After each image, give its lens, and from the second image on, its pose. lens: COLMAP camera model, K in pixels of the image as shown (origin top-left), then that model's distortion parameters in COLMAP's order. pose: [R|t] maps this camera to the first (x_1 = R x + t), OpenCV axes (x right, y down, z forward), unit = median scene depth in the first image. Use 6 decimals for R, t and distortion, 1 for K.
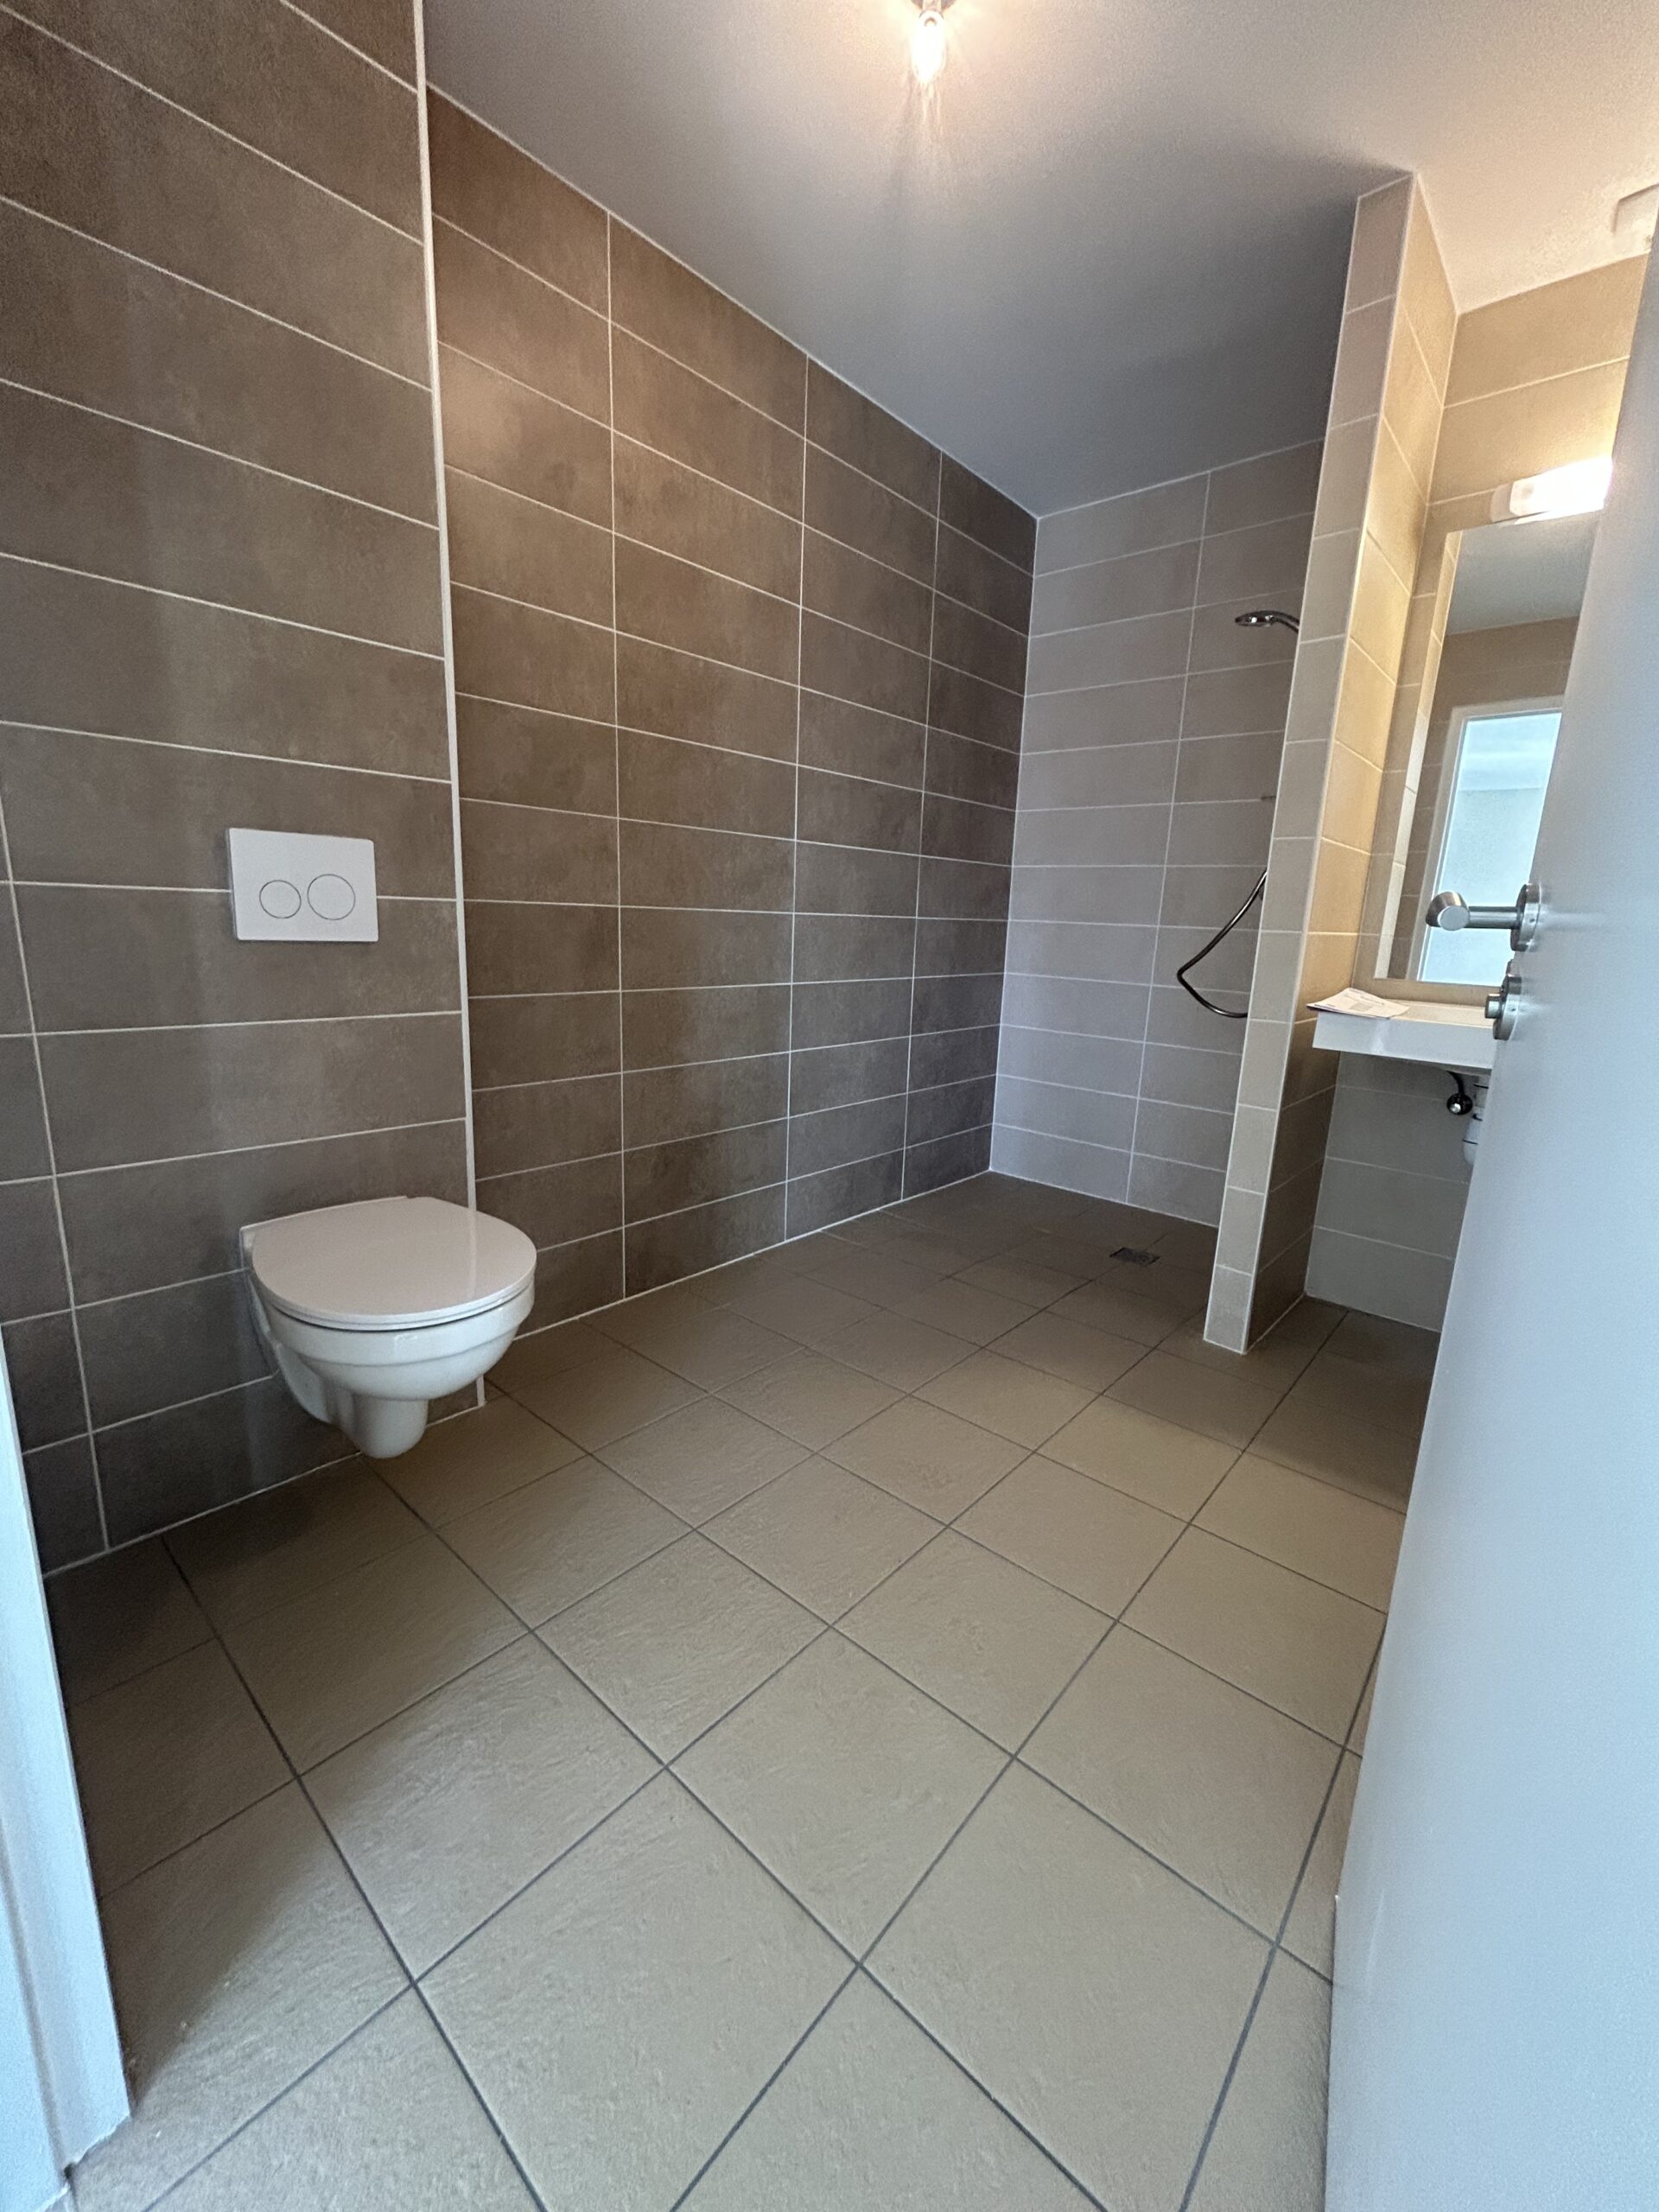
lens RADIAL K [[901.9, 0, 806.7], [0, 901.9, 1108.8], [0, 0, 1]] dist [0.001843, 0.000470]
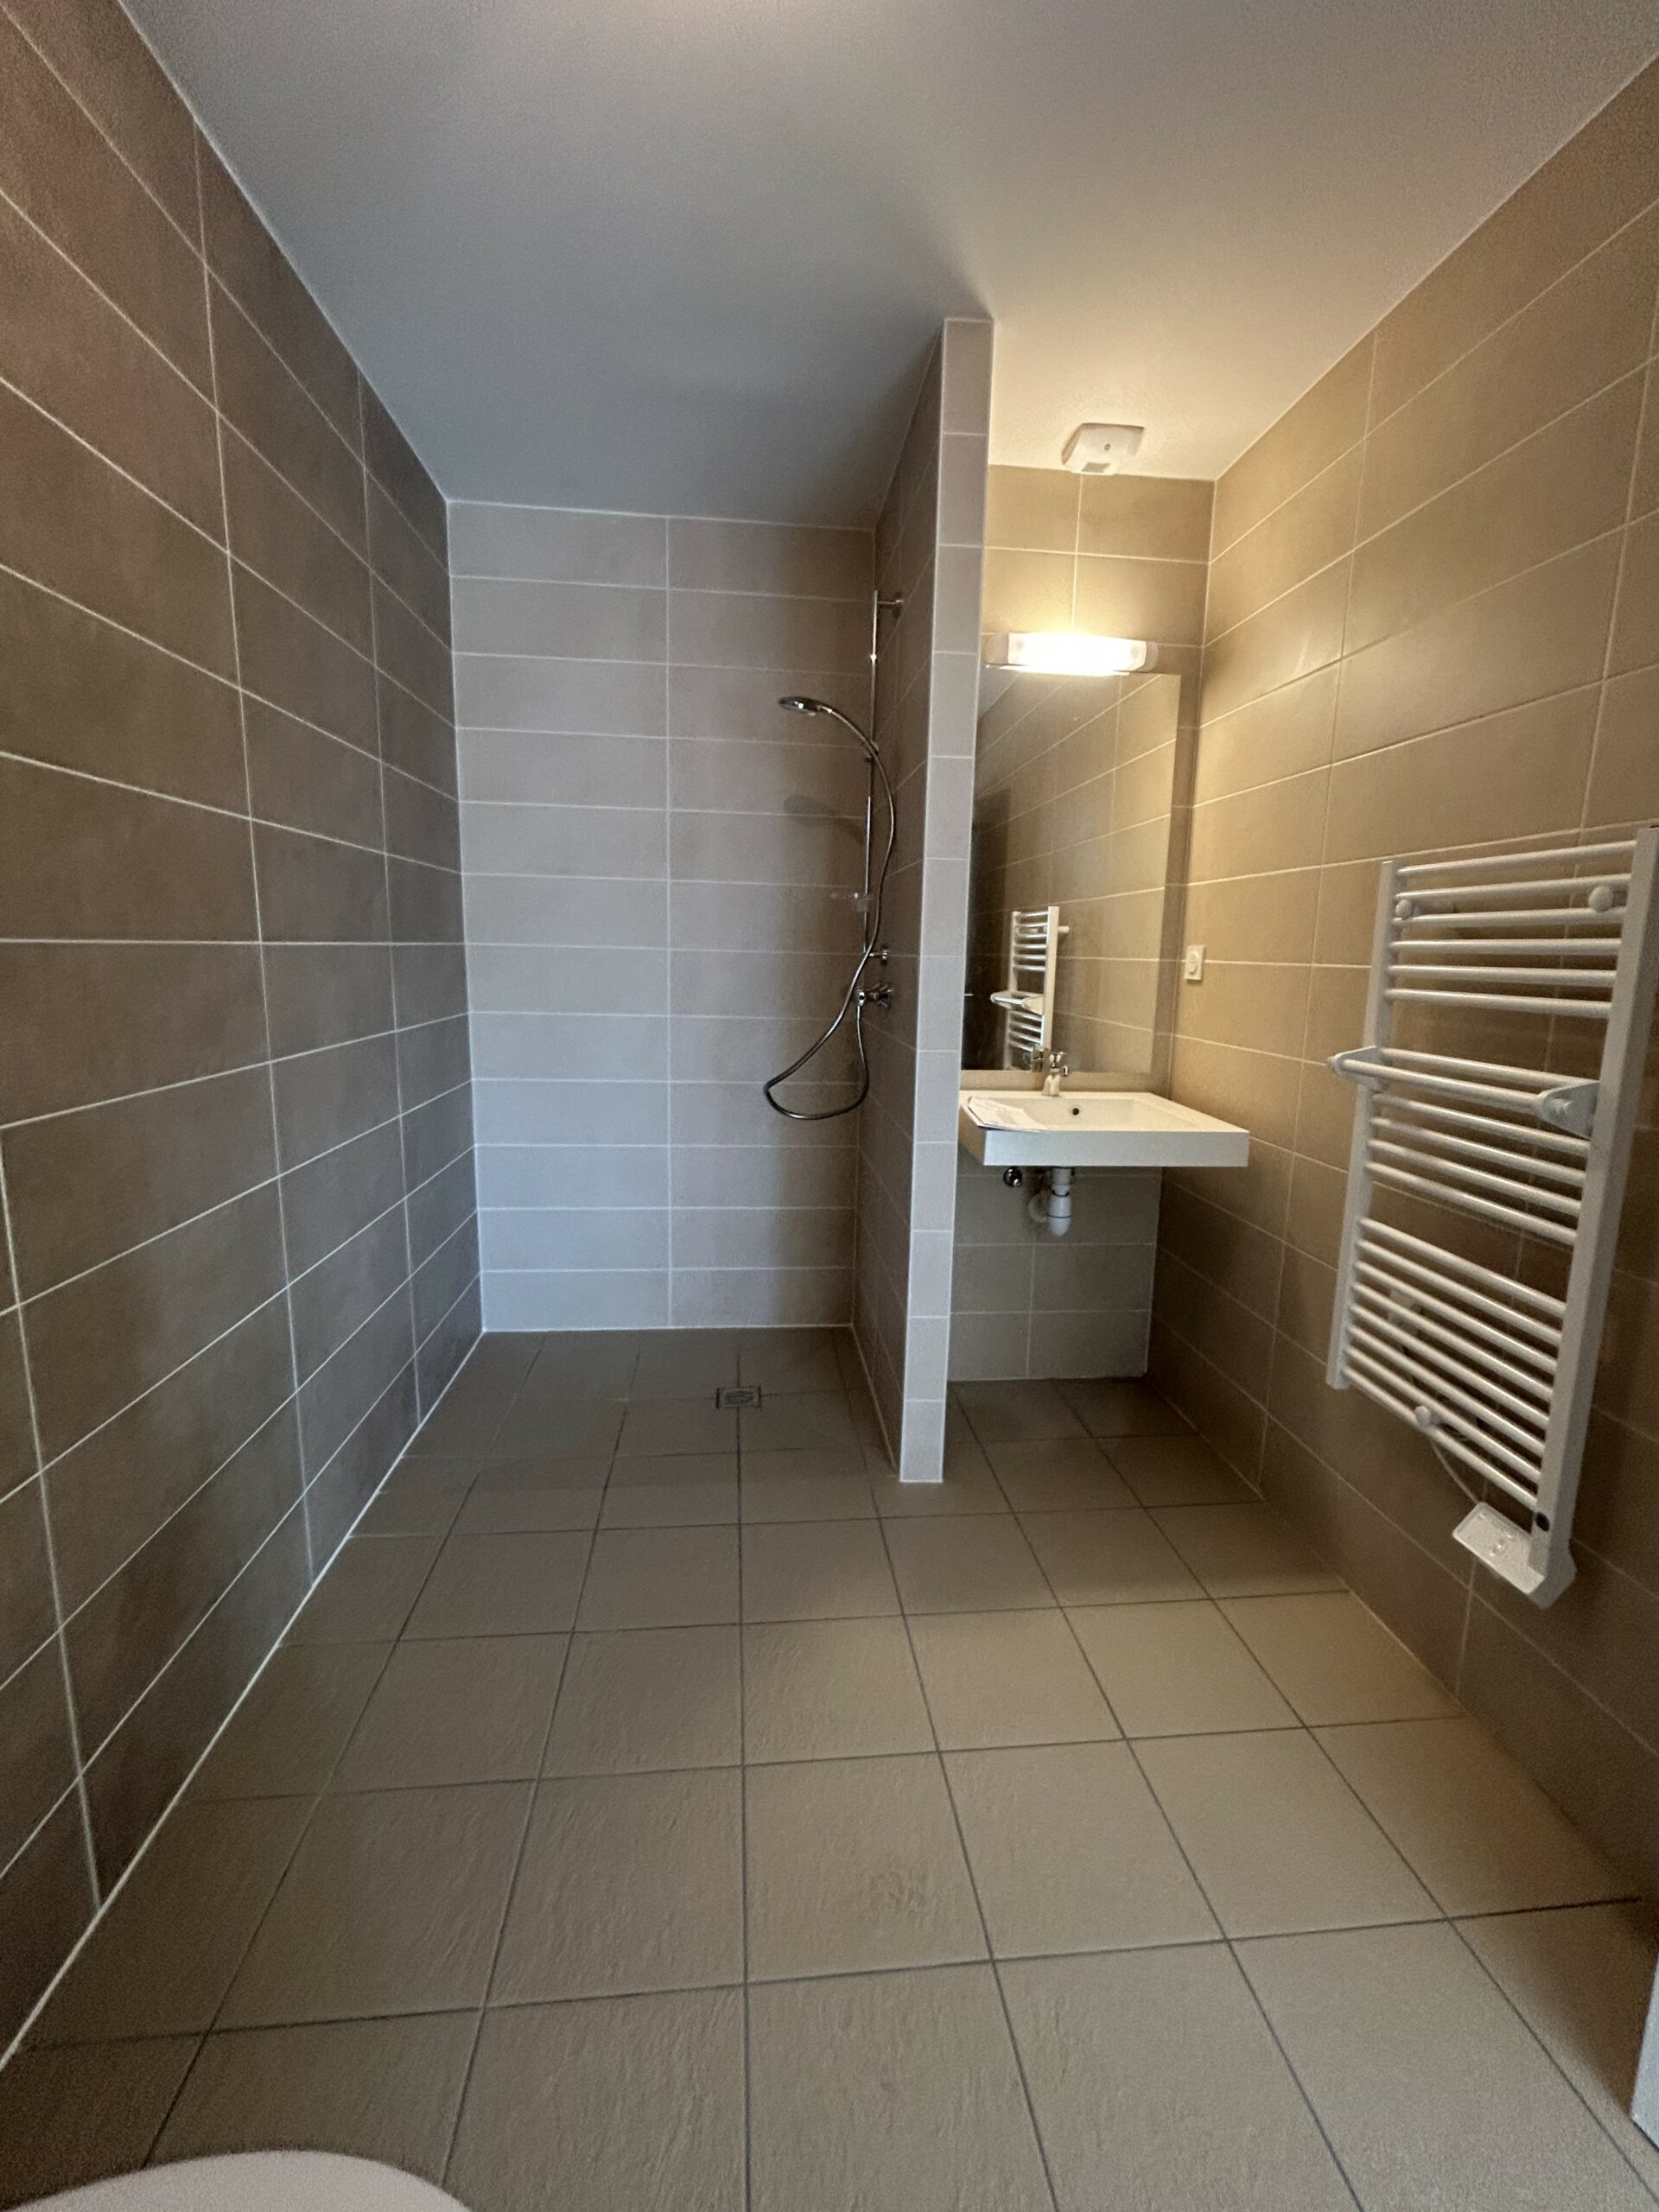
lens RADIAL K [[952.0, 0, 829.5], [0, 952.0, 1106.0], [0, 0, 1]] dist [0.001365, 0.000256]
pose [[0.668925, -0.146531, 0.728745, -0.248882], [0.163757, 0.985341, 0.047810, -0.171854], [-0.725068, 0.087355, 0.683115, 0.332836]]
